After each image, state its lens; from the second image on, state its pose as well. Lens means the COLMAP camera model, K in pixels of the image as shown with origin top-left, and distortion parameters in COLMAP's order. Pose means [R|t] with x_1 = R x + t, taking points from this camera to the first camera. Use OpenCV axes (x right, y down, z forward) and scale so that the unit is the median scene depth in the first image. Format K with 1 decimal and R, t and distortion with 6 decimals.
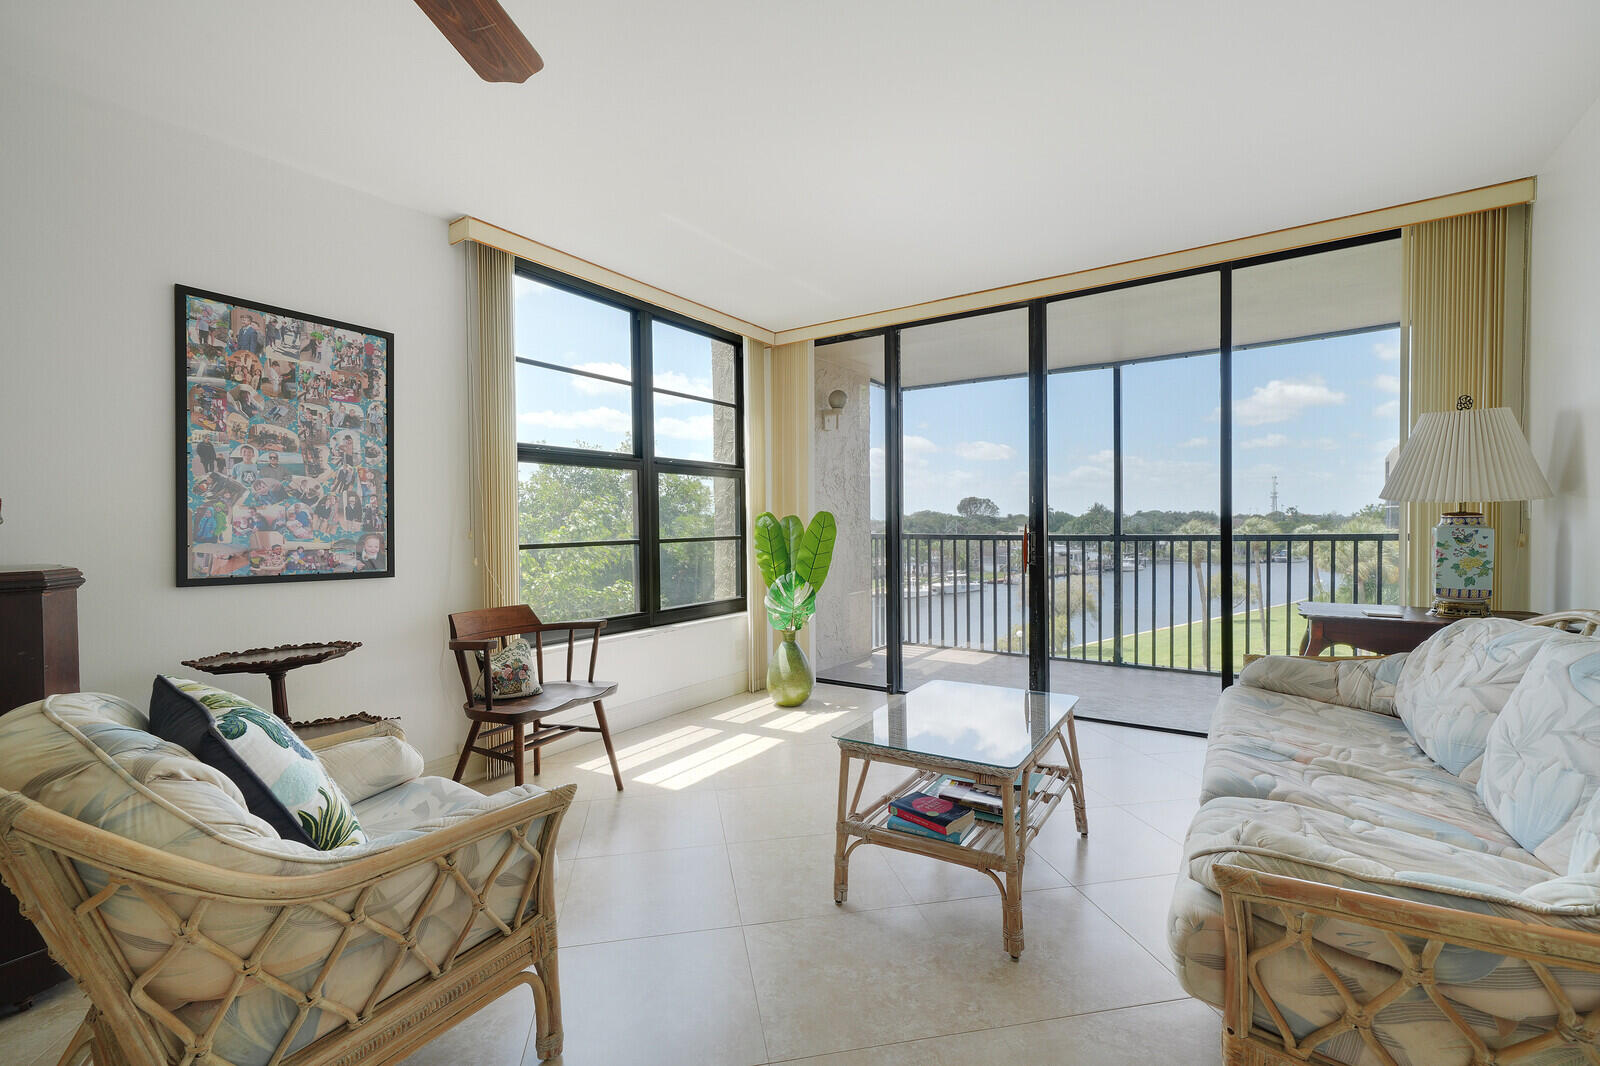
lens RADIAL K [[703.8, 0, 798.6], [0, 703.8, 530.7], [0, 0, 1]] dist [0.009464, 0.000701]
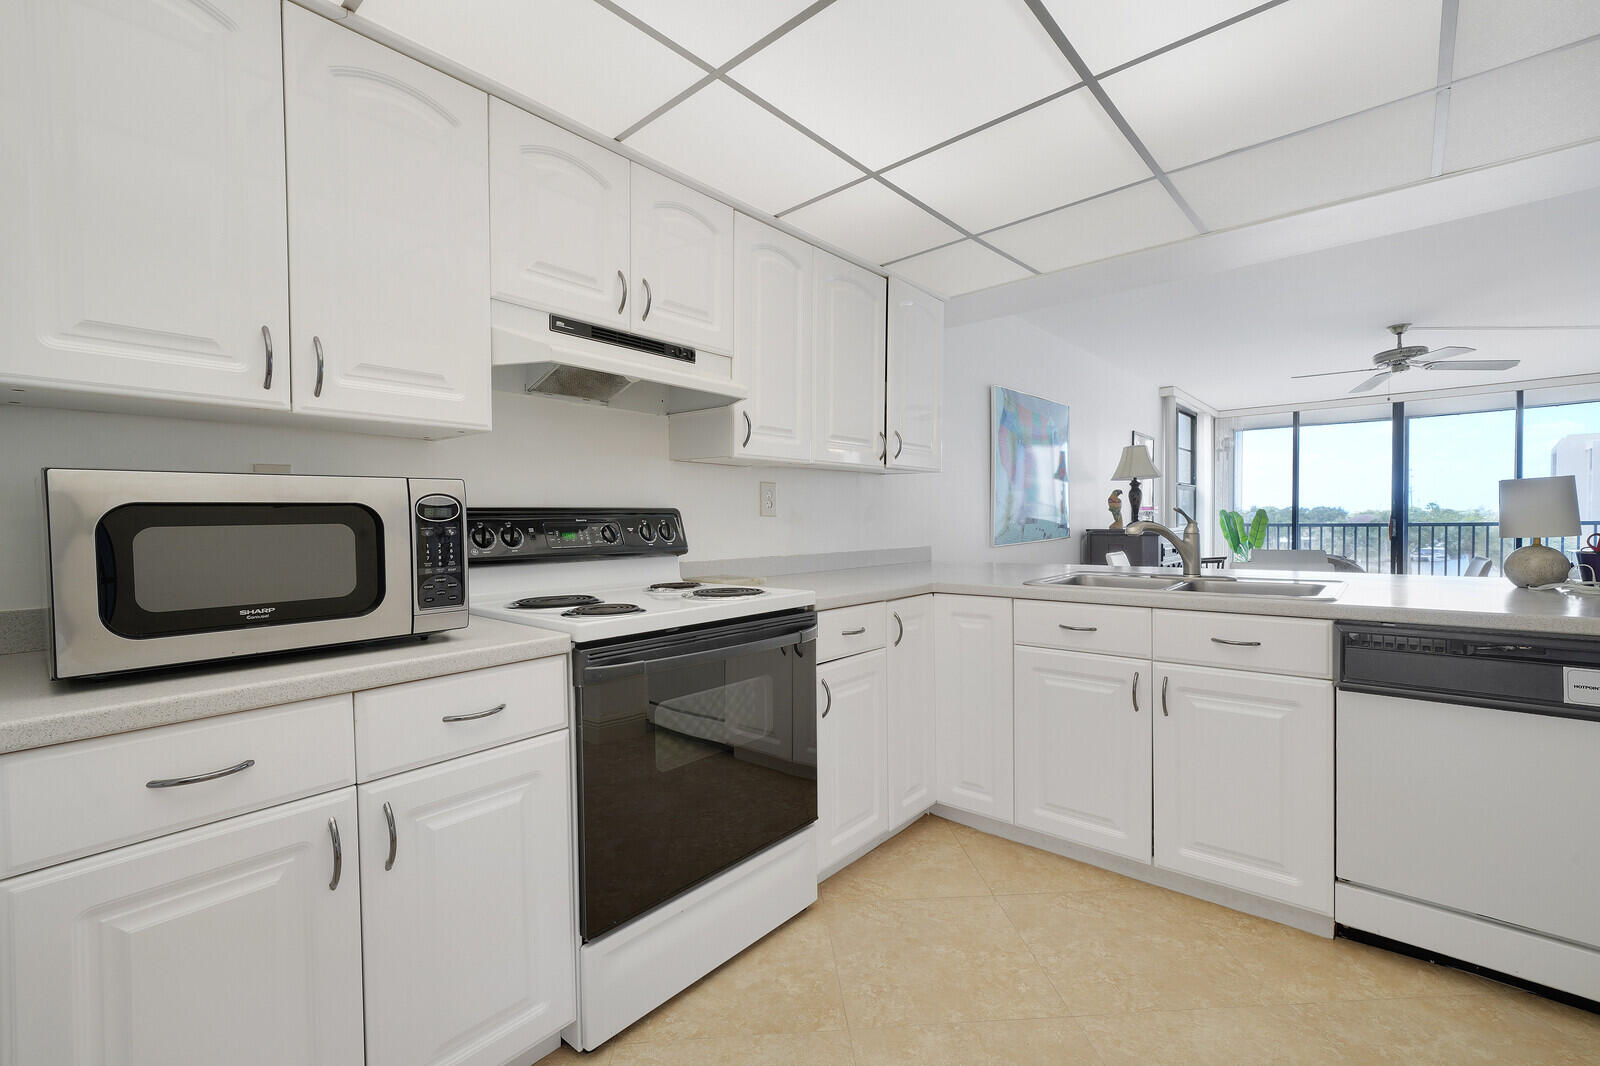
lens RADIAL K [[703.8, 0, 796.9], [0, 703.8, 525.4], [0, 0, 1]] dist [0.009464, 0.000701]
pose [[0.992947, 0.003722, -0.118497, -1.562997], [-0.003745, 0.999993, 0.000031, 0.032325], [0.118496, 0.000413, 0.992954, -1.642641]]
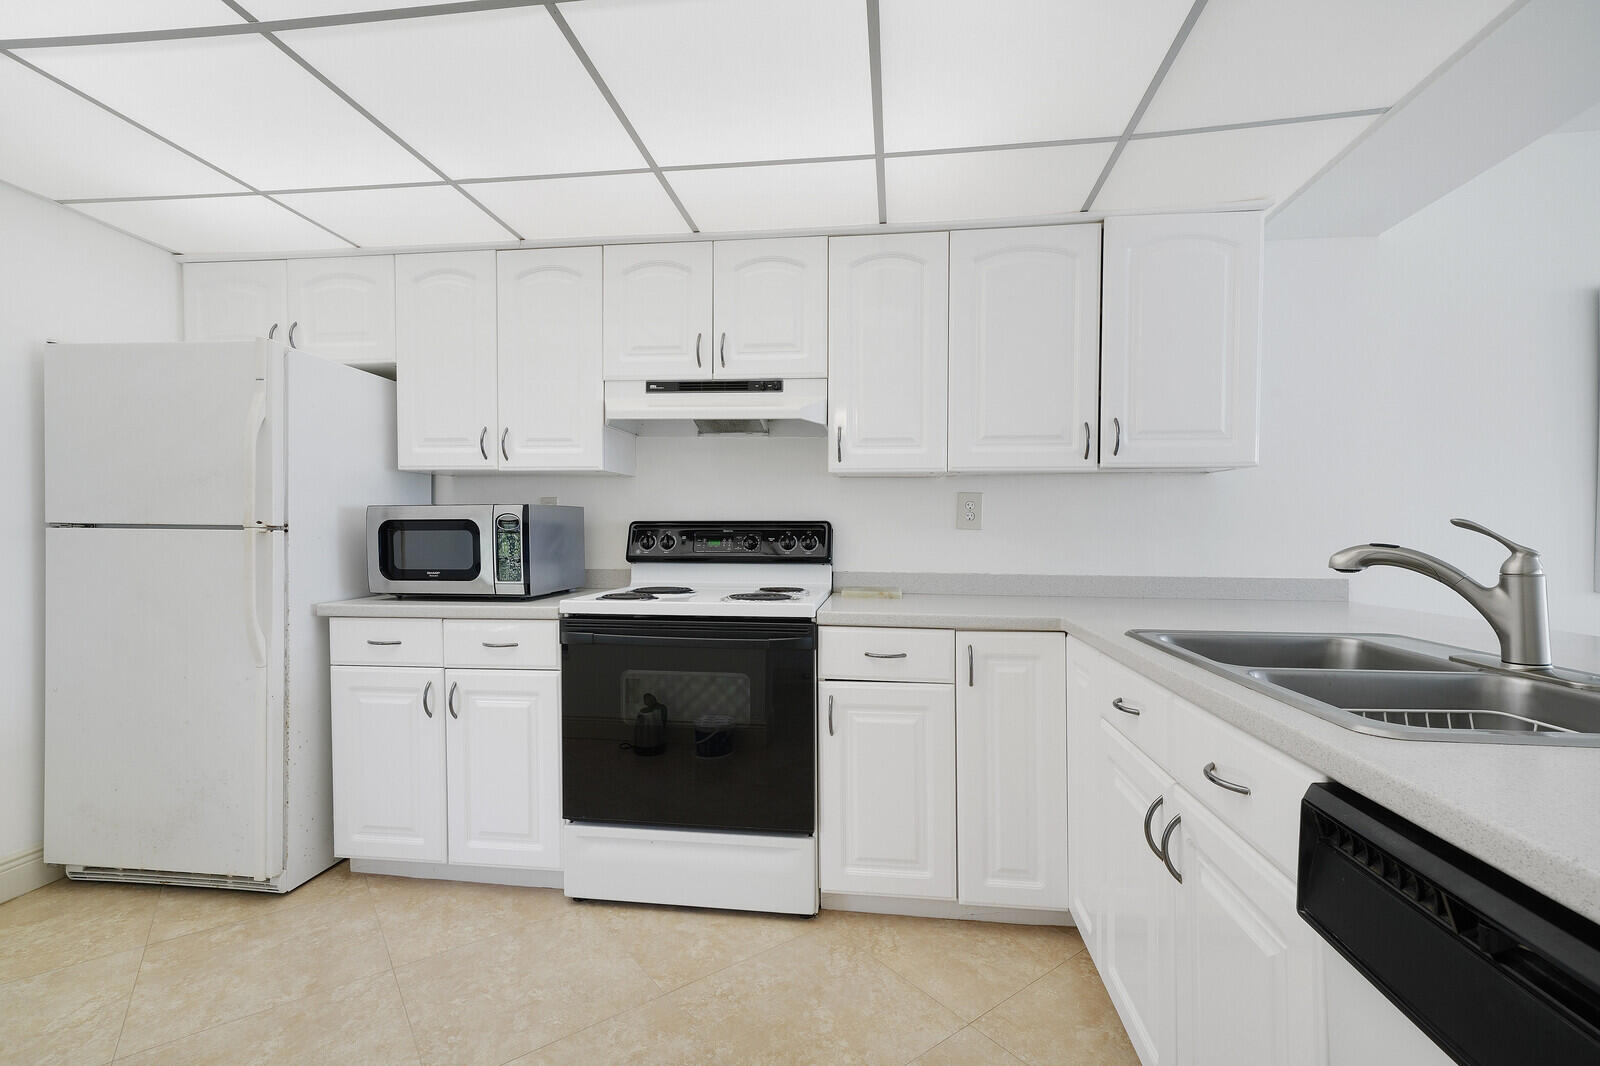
lens RADIAL K [[703.8, 0, 793.8], [0, 703.8, 532.6], [0, 0, 1]] dist [0.009464, 0.000701]
pose [[0.444787, 0.015598, -0.895500, -0.990703], [-0.020175, 0.999769, 0.007393, 0.021090], [0.895409, 0.014779, 0.444999, -1.262235]]
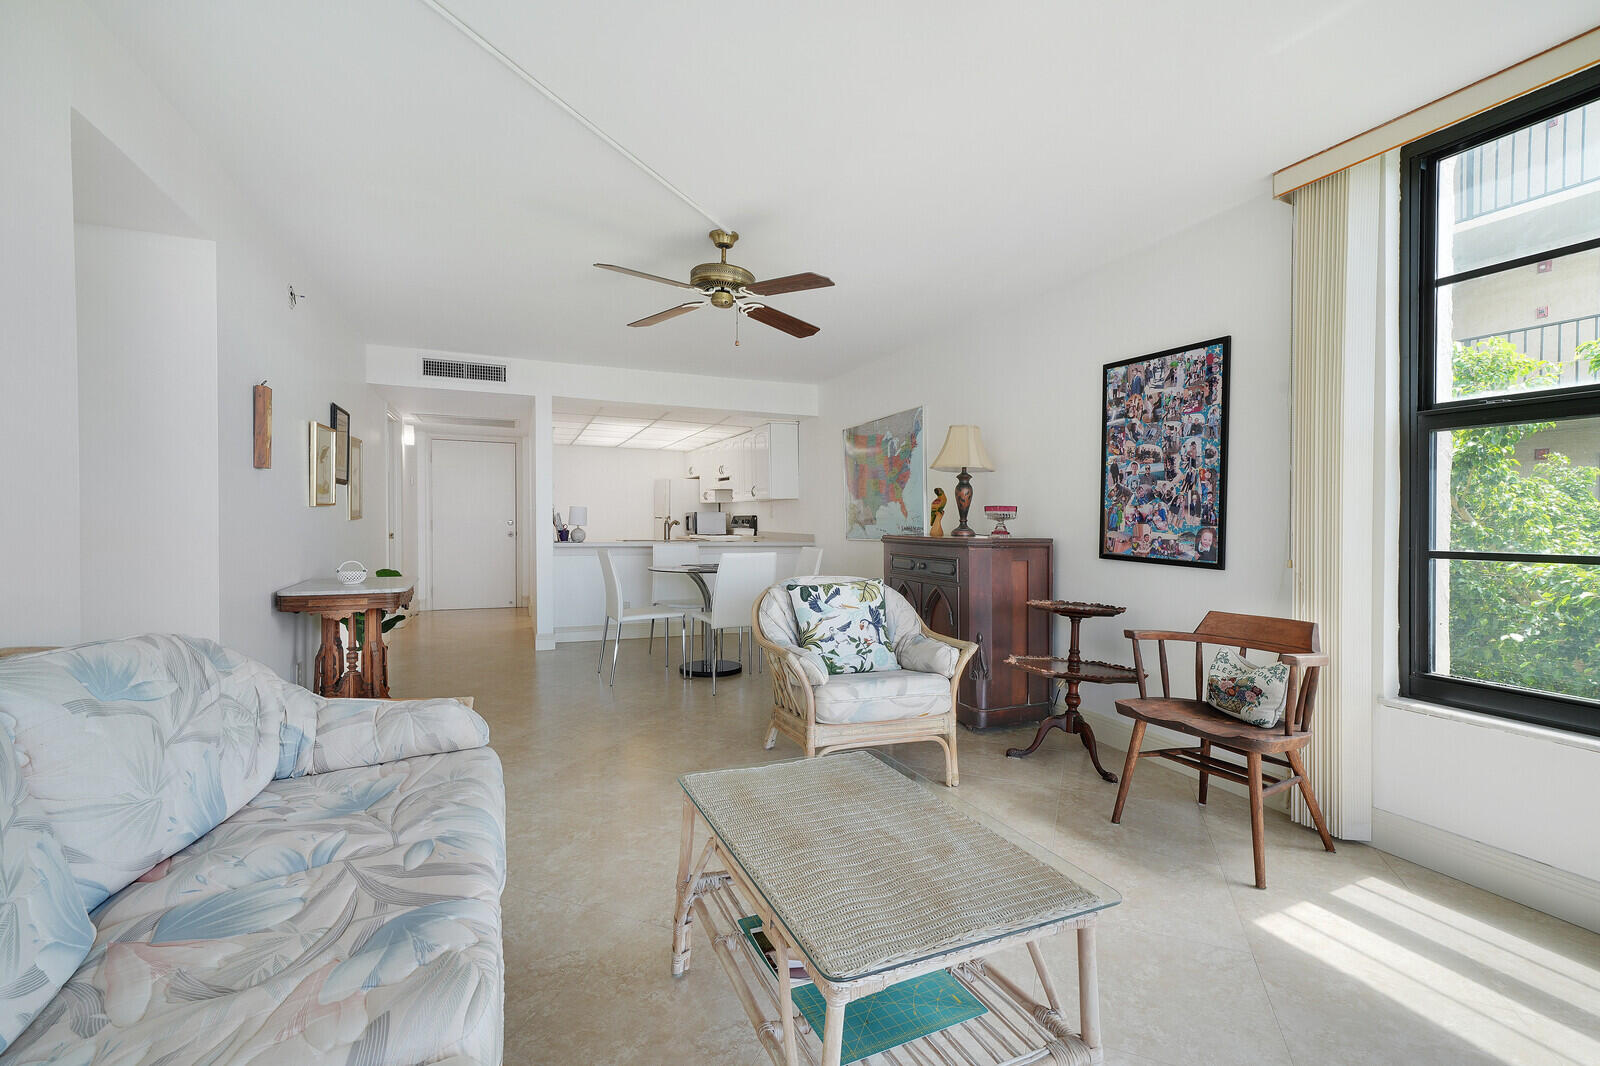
lens RADIAL K [[703.8, 0, 804.6], [0, 703.8, 528.3], [0, 0, 1]] dist [0.009464, 0.000701]
pose [[-0.546916, 0.019265, -0.836966, 0.661716], [-0.008094, 0.999567, 0.028297, -0.021534], [0.837149, 0.022251, -0.546523, 1.086885]]
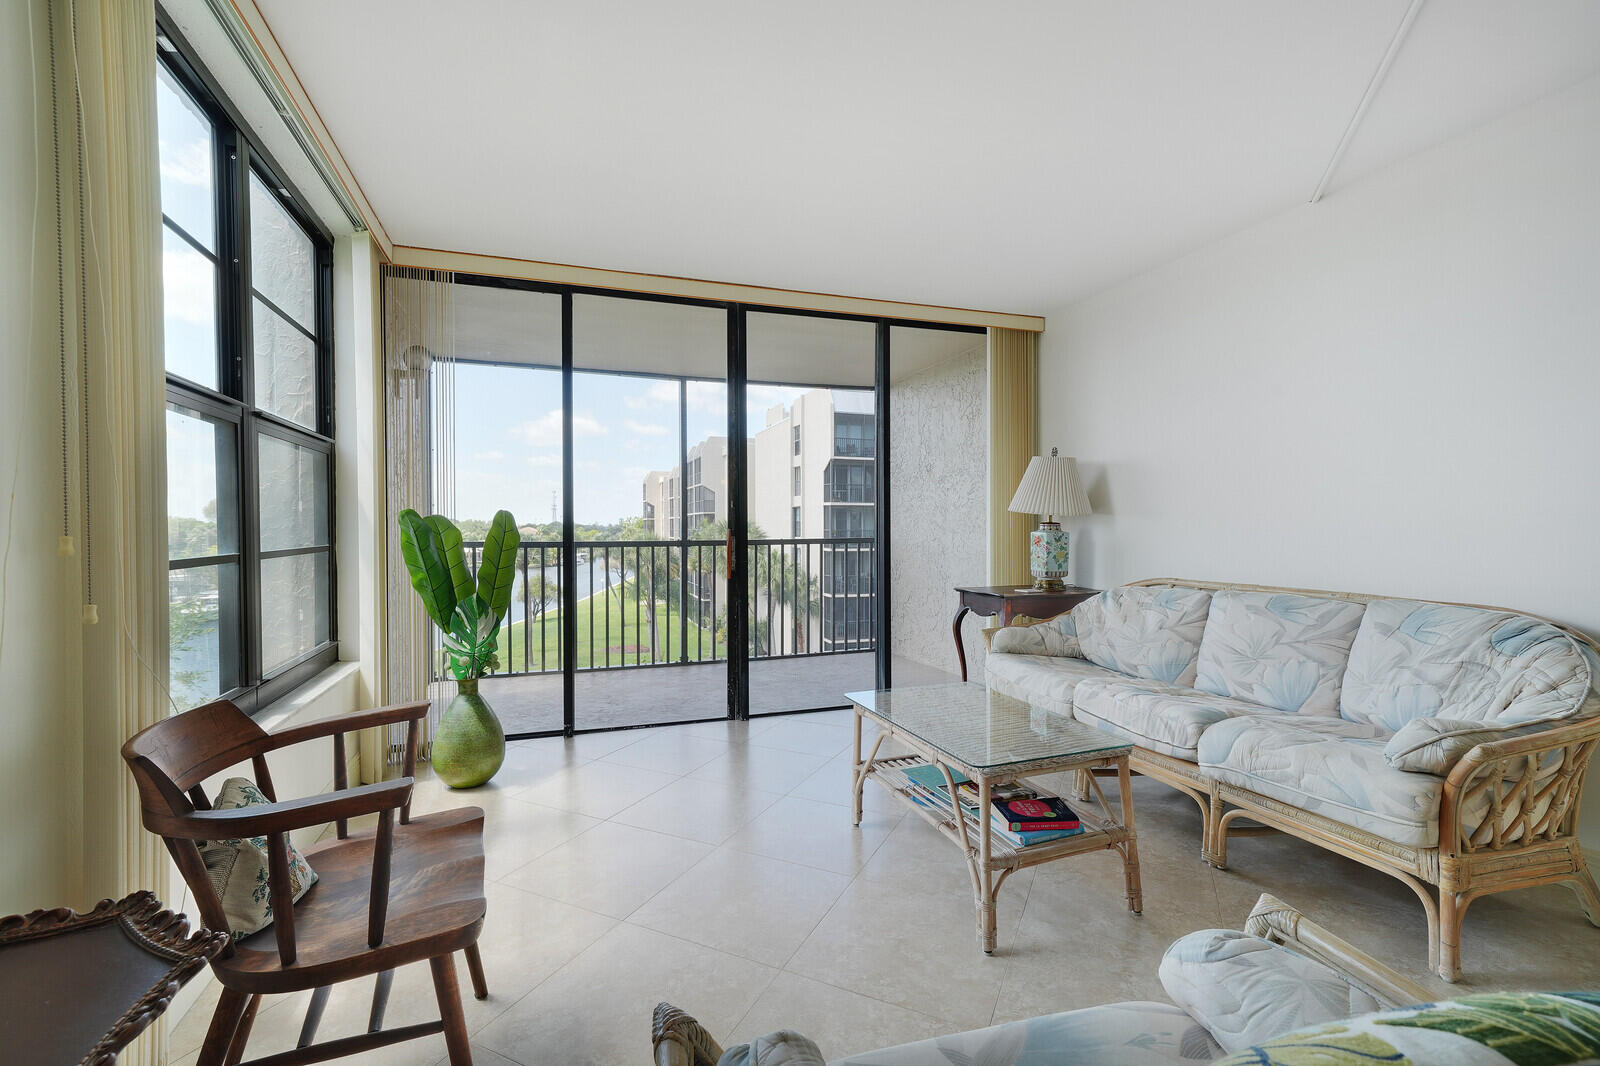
lens RADIAL K [[703.8, 0, 792.6], [0, 703.8, 532.2], [0, 0, 1]] dist [0.009464, 0.000701]
pose [[0.595754, 0.003503, 0.803159, -0.608367], [0.004728, 0.999958, -0.007868, 0.005081], [-0.803153, 0.008485, 0.595712, 0.506506]]
